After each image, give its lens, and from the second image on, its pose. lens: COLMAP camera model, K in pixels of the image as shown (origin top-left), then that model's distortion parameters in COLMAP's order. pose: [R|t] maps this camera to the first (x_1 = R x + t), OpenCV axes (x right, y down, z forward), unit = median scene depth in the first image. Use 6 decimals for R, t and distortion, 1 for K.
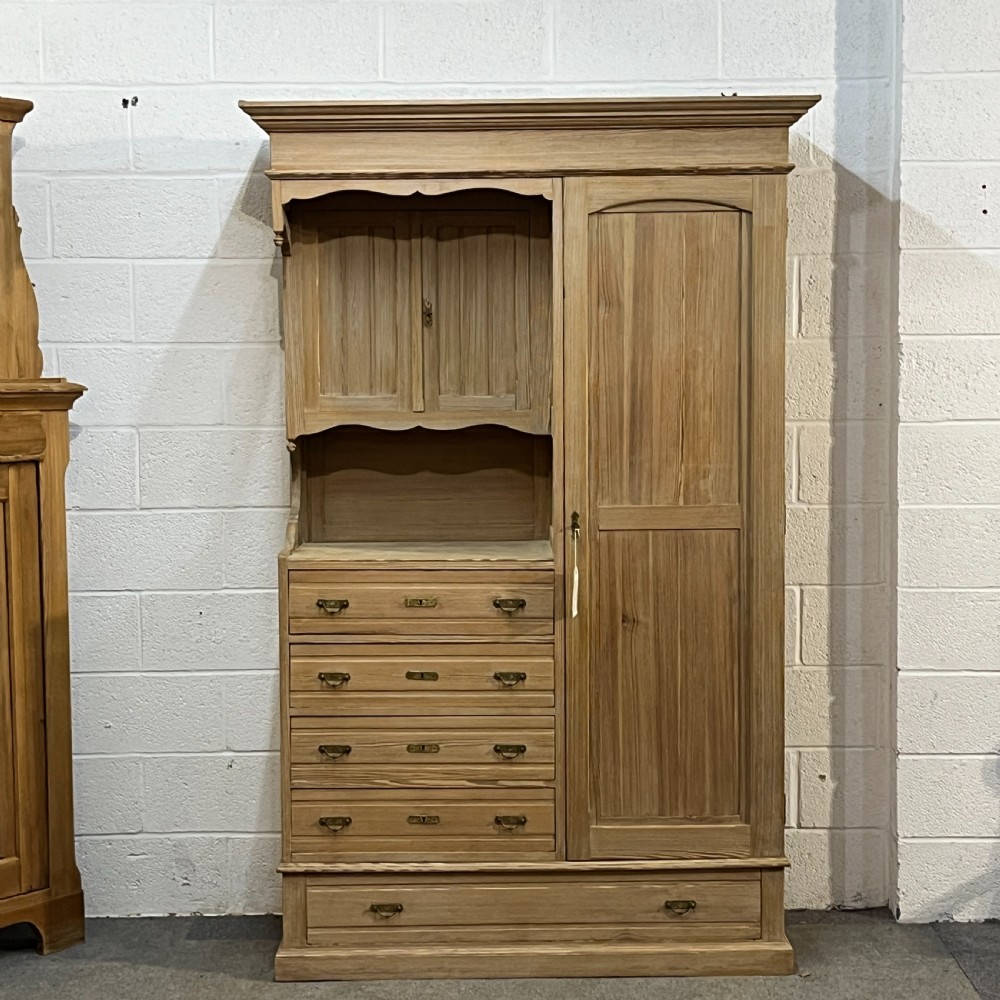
lens RADIAL K [[2129.6, 0, 511.5], [0, 2129.6, 513.1], [0, 0, 1]] dist [0.176462, -0.750099]
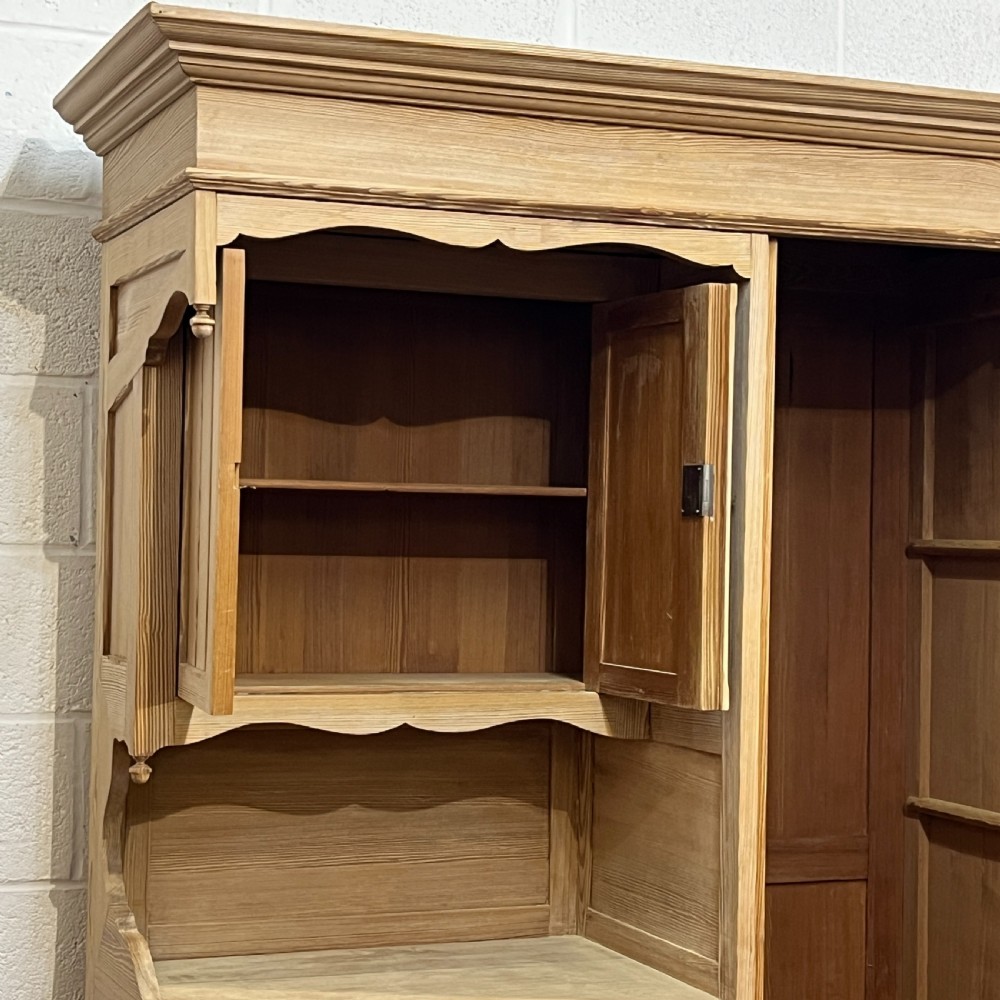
lens RADIAL K [[2129.6, 0, 511.5], [0, 2129.6, 513.1], [0, 0, 1]] dist [0.176462, -0.750099]
pose [[0.929878, 0.029379, 0.366693, -0.192703], [0.004349, 0.995858, -0.090815, -0.042545], [-0.367843, 0.086041, 0.925899, 0.510306]]
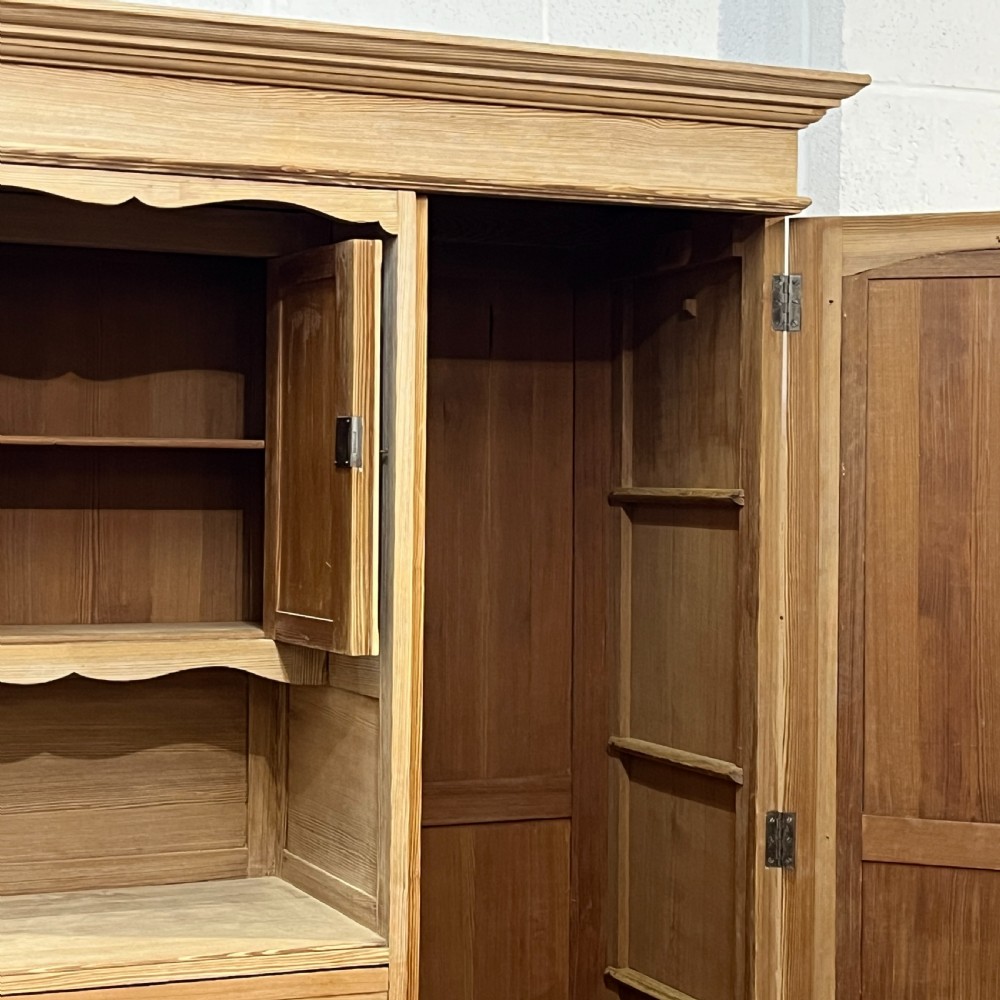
lens RADIAL K [[2129.6, 0, 511.5], [0, 2129.6, 513.1], [0, 0, 1]] dist [0.176462, -0.750099]
pose [[0.919727, 0.011815, 0.392380, -0.140017], [0.016024, 0.997584, -0.067599, -0.040889], [-0.392231, 0.068460, 0.917316, 0.475792]]
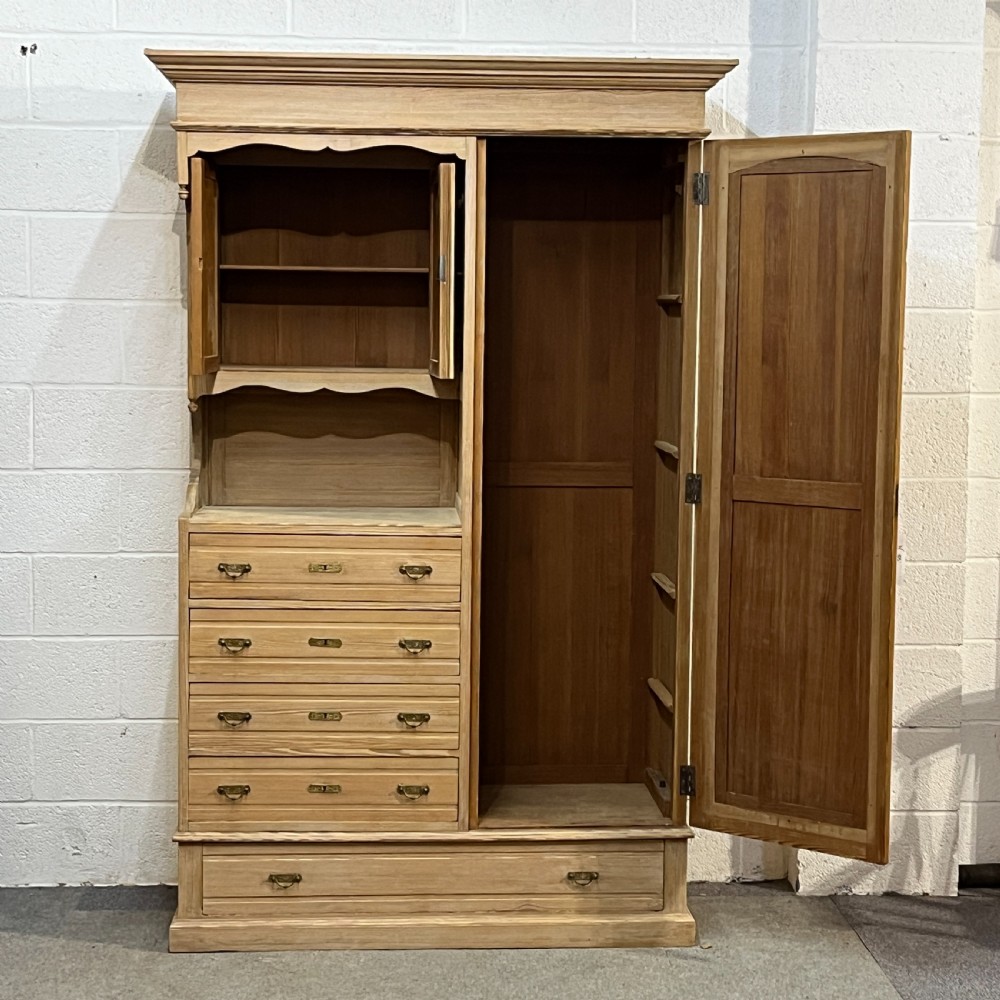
lens RADIAL K [[2129.6, 0, 511.5], [0, 2129.6, 513.1], [0, 0, 1]] dist [0.176462, -0.750099]
pose [[0.998308, 0.014617, 0.056287, -0.011540], [-0.015208, 0.999834, 0.010074, 0.005158], [-0.056131, -0.010913, 0.998364, 0.014413]]
